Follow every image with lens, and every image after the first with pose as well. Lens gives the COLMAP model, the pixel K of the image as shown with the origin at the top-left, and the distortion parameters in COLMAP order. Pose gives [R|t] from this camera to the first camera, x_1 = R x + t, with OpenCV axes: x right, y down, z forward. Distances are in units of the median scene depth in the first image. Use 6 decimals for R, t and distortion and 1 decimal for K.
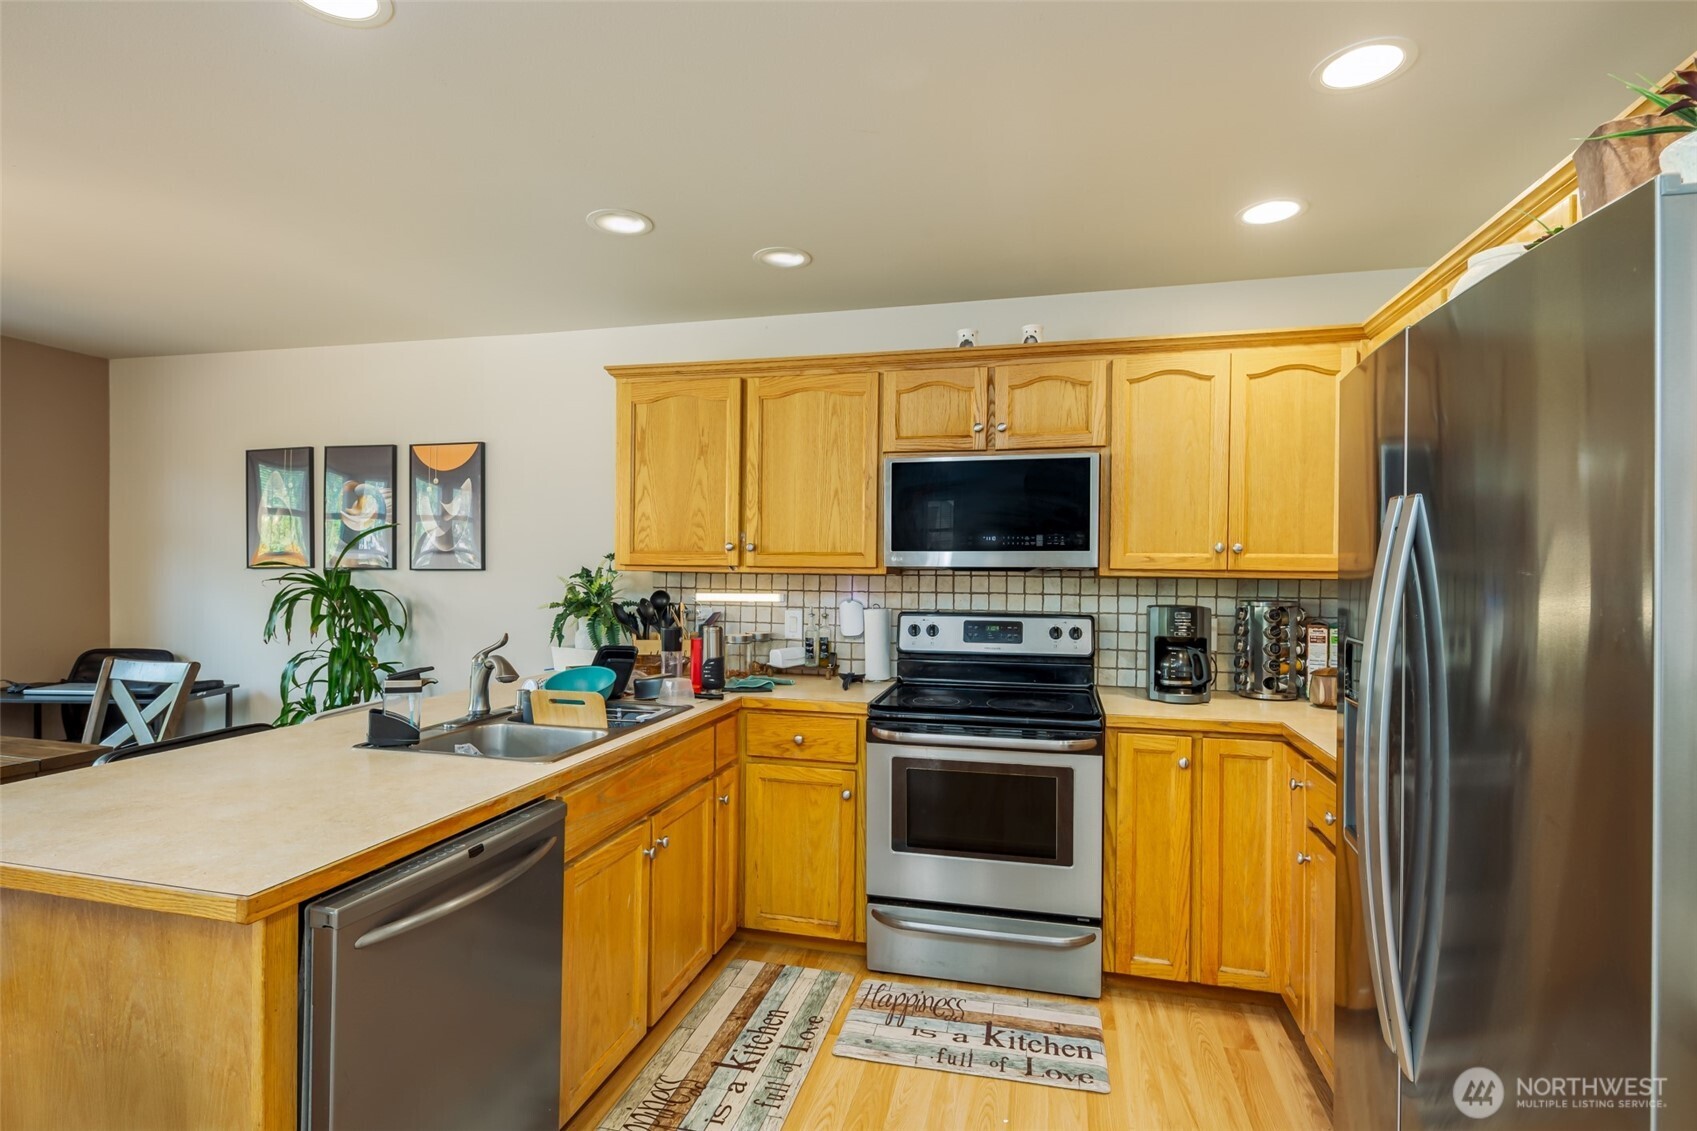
lens RADIAL K [[822.0, 0, 848.5], [0, 822.0, 565.5], [0, 0, 1]] dist [-0.000349, -0.000042]
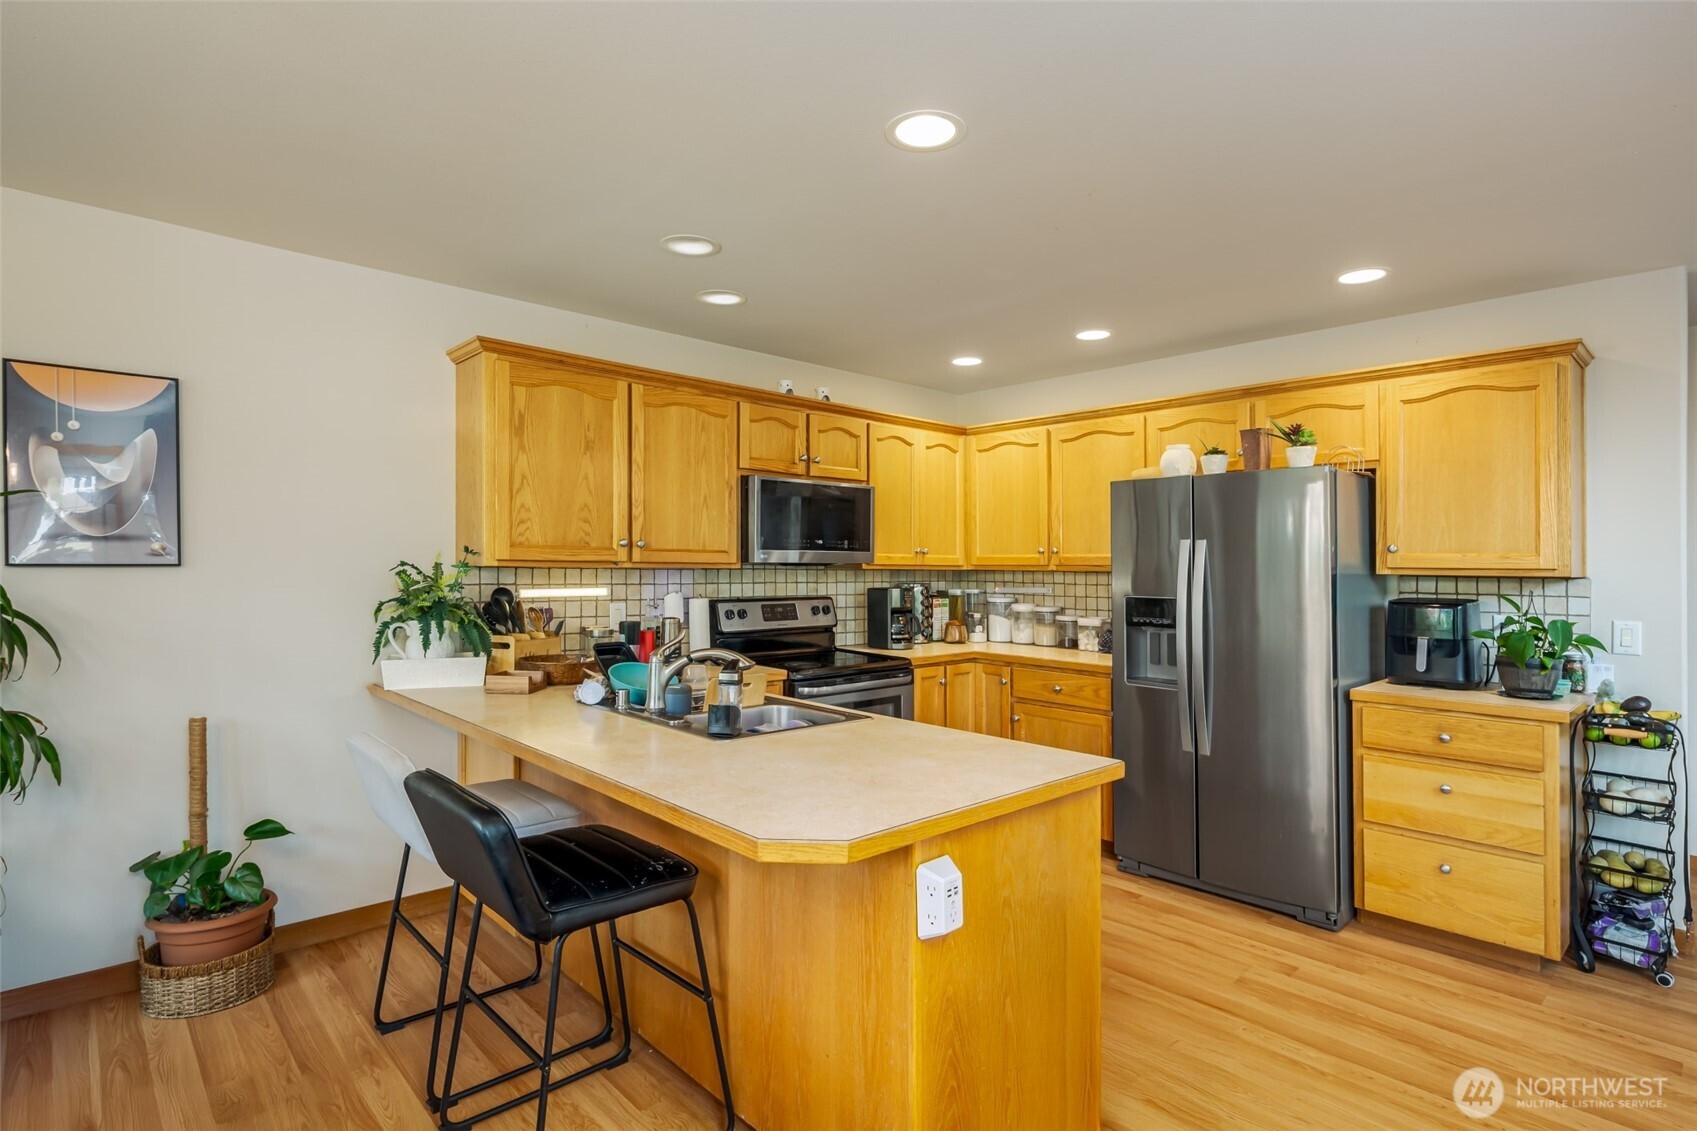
lens RADIAL K [[849.1, 0, 848.5], [0, 849.1, 565.5], [0, 0, 1]] dist [0.000890, 0.000175]
pose [[0.547539, -0.002923, 0.836775, -0.887659], [-0.008576, 0.999922, 0.009104, -0.006611], [-0.836736, -0.012161, 0.547471, 0.171817]]
